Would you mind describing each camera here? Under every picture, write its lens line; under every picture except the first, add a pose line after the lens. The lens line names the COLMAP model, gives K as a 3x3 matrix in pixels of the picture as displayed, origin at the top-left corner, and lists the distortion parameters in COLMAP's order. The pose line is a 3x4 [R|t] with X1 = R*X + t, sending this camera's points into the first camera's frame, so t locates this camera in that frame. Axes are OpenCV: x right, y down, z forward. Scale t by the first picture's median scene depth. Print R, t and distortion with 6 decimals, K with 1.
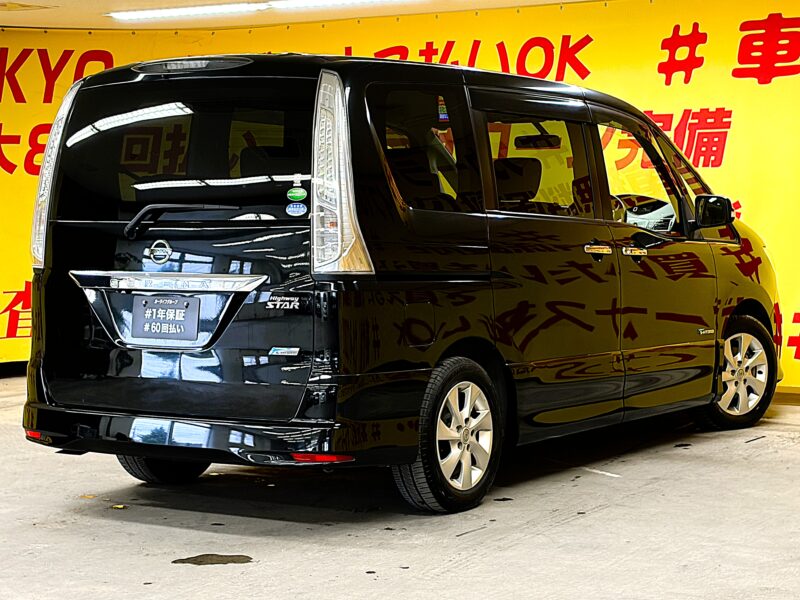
lens RADIAL K [[1858.5, 0, 452.9], [0, 1858.5, 313.9], [0, 0, 1]] dist [0.232910, 0.000000]
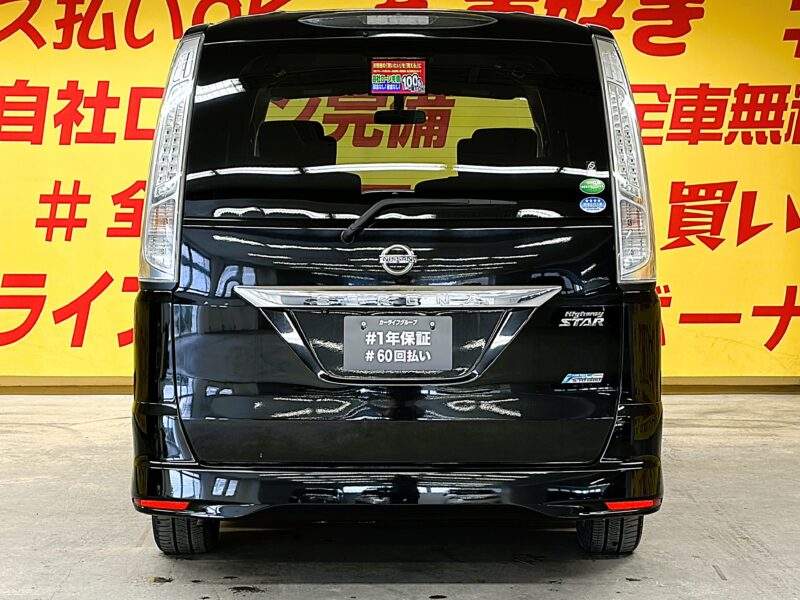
lens RADIAL K [[1858.5, 0, 412.5], [0, 1858.5, 326.0], [0, 0, 1]] dist [0.232910, 0.000000]
pose [[0.844421, -0.040334, 0.534159, -0.559385], [0.026922, 0.999097, 0.032882, -0.030201], [-0.535003, -0.013385, 0.844744, 0.330438]]
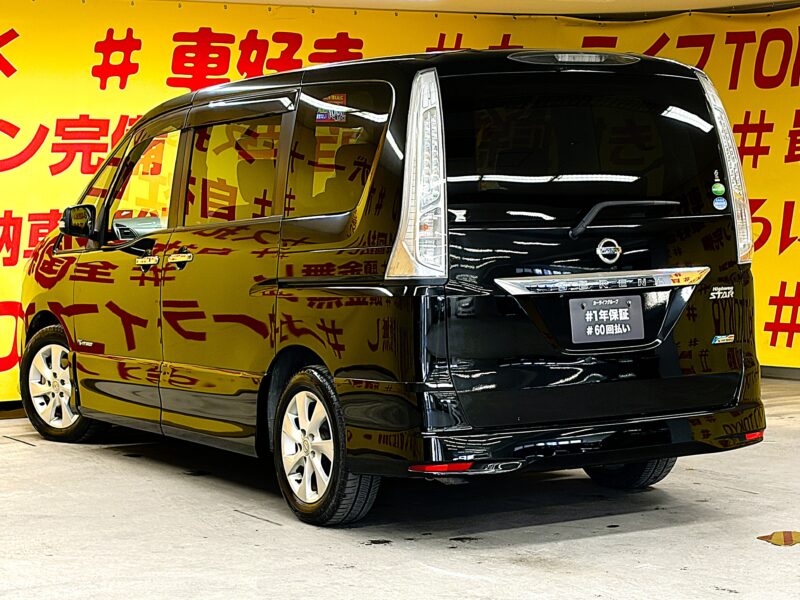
lens RADIAL K [[1858.5, 0, 390.5], [0, 1858.5, 323.3], [0, 0, 1]] dist [0.232910, 0.000000]
pose [[0.460311, -0.064885, 0.885383, -1.048482], [0.072758, 0.996728, 0.035217, -0.037375], [-0.884771, 0.048208, 0.463526, 0.642060]]
